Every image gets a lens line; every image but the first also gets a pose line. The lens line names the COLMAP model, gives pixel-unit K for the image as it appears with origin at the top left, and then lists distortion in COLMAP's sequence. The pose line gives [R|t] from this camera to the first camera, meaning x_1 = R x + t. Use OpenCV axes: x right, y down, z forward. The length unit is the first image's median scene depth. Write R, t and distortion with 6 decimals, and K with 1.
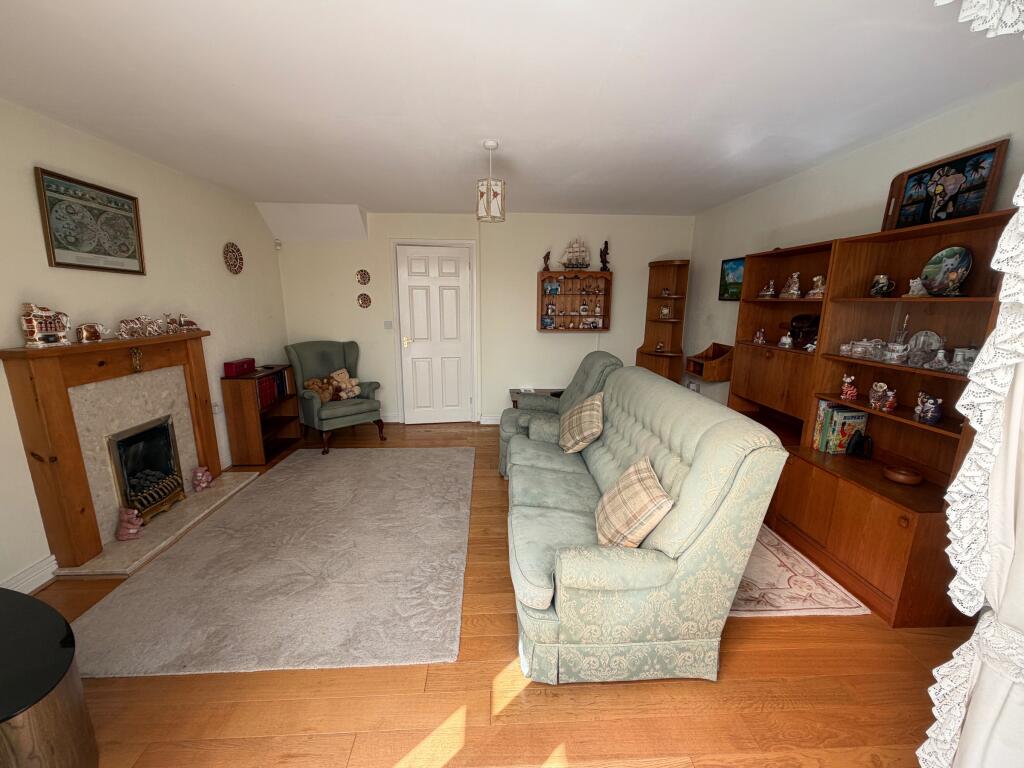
lens RADIAL K [[407.2, 0, 510.9], [0, 407.2, 384.6], [0, 0, 1]] dist [-0.001305, -0.001493]
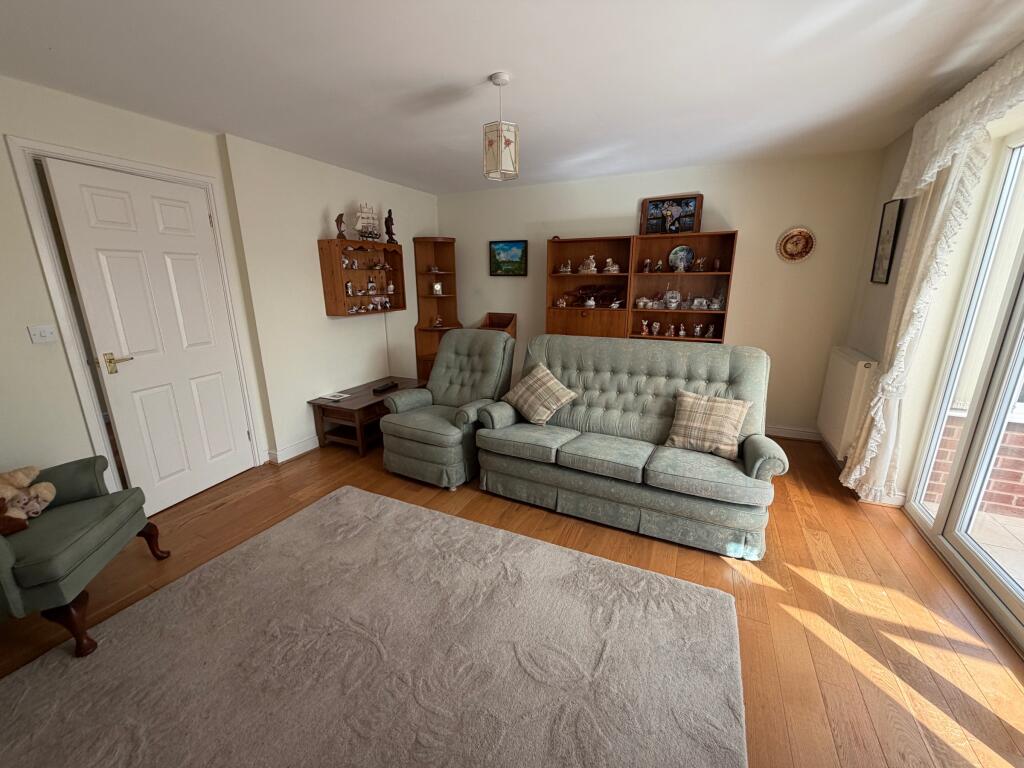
lens RADIAL K [[407.2, 0, 511.1], [0, 407.2, 382.4], [0, 0, 1]] dist [-0.001305, -0.001493]
pose [[0.474573, -0.226607, 0.850547, -0.936666], [0.186818, 0.970209, 0.154251, -0.139820], [-0.860163, 0.085694, 0.502769, 0.681698]]
